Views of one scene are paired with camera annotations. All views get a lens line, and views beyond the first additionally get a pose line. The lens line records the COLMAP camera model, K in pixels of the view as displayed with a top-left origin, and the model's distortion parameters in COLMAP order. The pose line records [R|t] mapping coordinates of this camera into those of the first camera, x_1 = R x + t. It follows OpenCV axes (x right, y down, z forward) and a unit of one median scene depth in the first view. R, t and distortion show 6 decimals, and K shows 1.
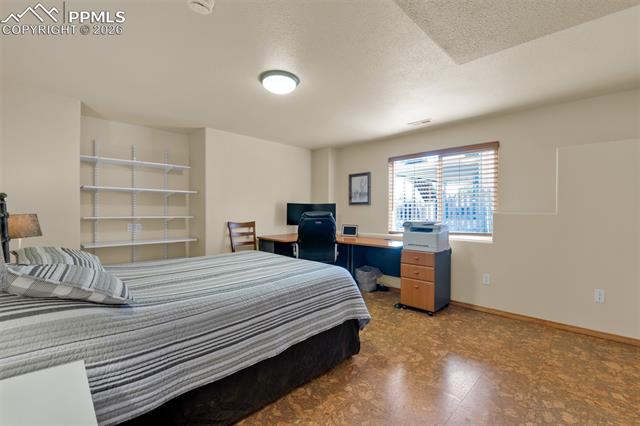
lens RADIAL K [[280.8, 0, 322.0], [0, 280.8, 208.9], [0, 0, 1]] dist [0.001636, -0.000020]
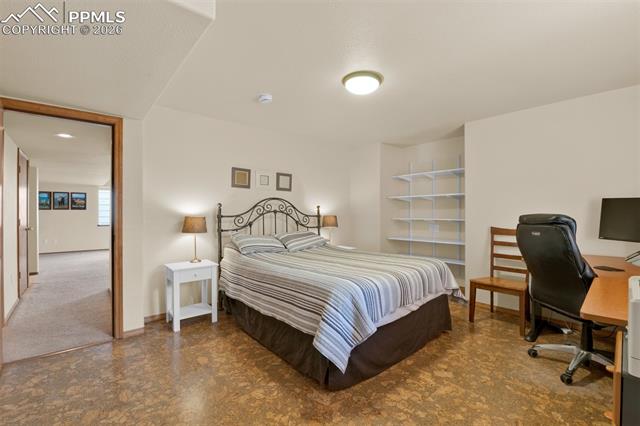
lens RADIAL K [[280.8, 0, 322.0], [0, 280.8, 208.9], [0, 0, 1]] dist [0.001636, -0.000020]
pose [[-0.052143, -0.018653, -0.998465, 1.076787], [0.004469, 0.999811, -0.018912, 0.013565], [0.998630, -0.005449, -0.052049, 1.180529]]
